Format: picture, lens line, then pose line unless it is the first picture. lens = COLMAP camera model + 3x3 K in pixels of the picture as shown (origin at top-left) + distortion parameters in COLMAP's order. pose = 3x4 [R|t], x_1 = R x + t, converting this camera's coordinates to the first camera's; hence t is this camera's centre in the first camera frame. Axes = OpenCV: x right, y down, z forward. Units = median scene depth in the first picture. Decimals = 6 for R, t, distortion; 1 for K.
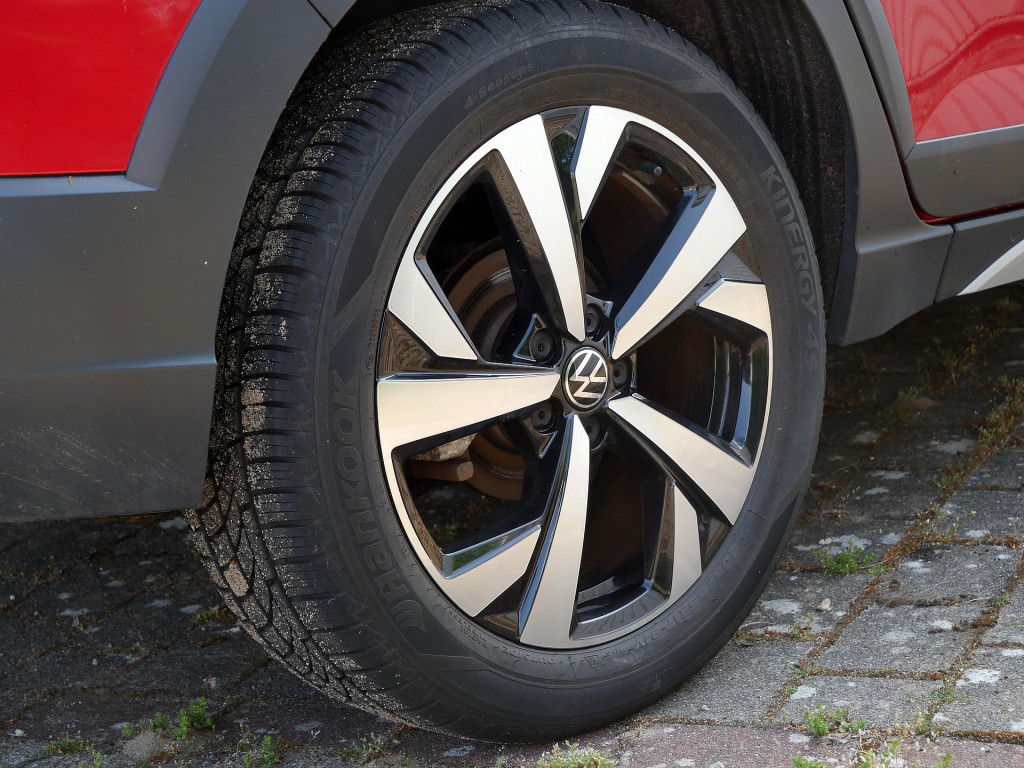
lens RADIAL K [[2115.6, 0, 510.9], [0, 2115.6, 386.1], [0, 0, 1]] dist [-0.074458, 0.000000]
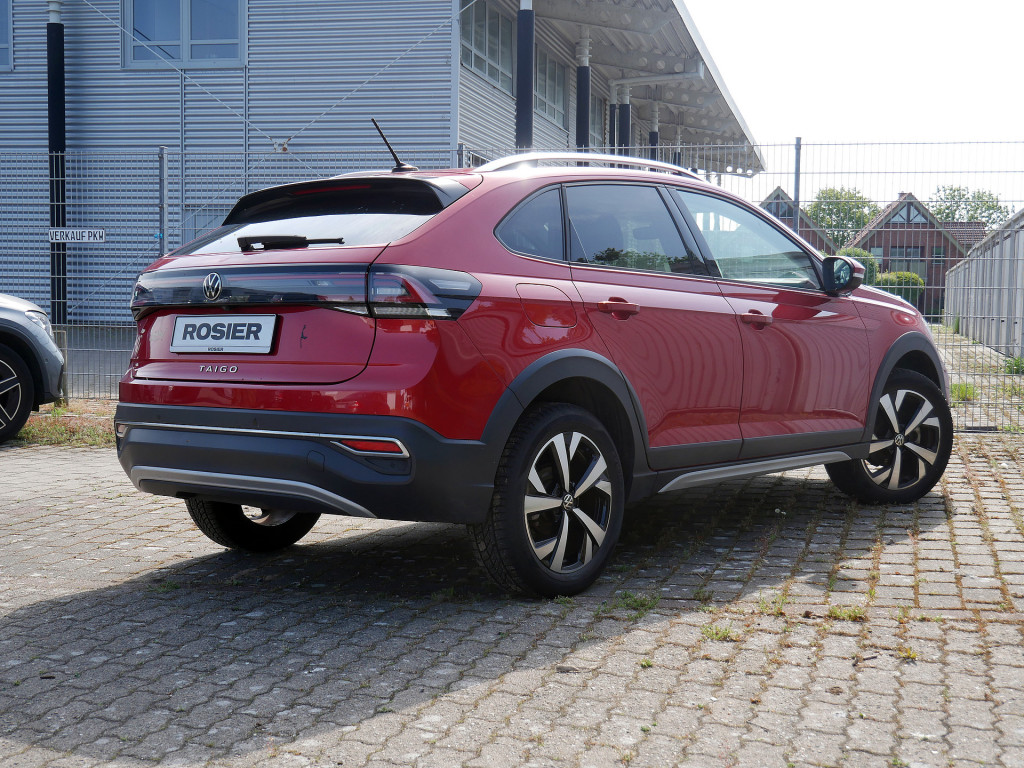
lens RADIAL K [[1429.5, 0, 512.1], [0, 1429.5, 384.1], [0, 0, 1]] dist [0.050016, 0.000000]
pose [[0.985704, 0.076808, 0.149964, -0.472880], [-0.051639, 0.984934, -0.165044, 0.220252], [-0.160381, 0.154940, 0.974819, -1.555202]]
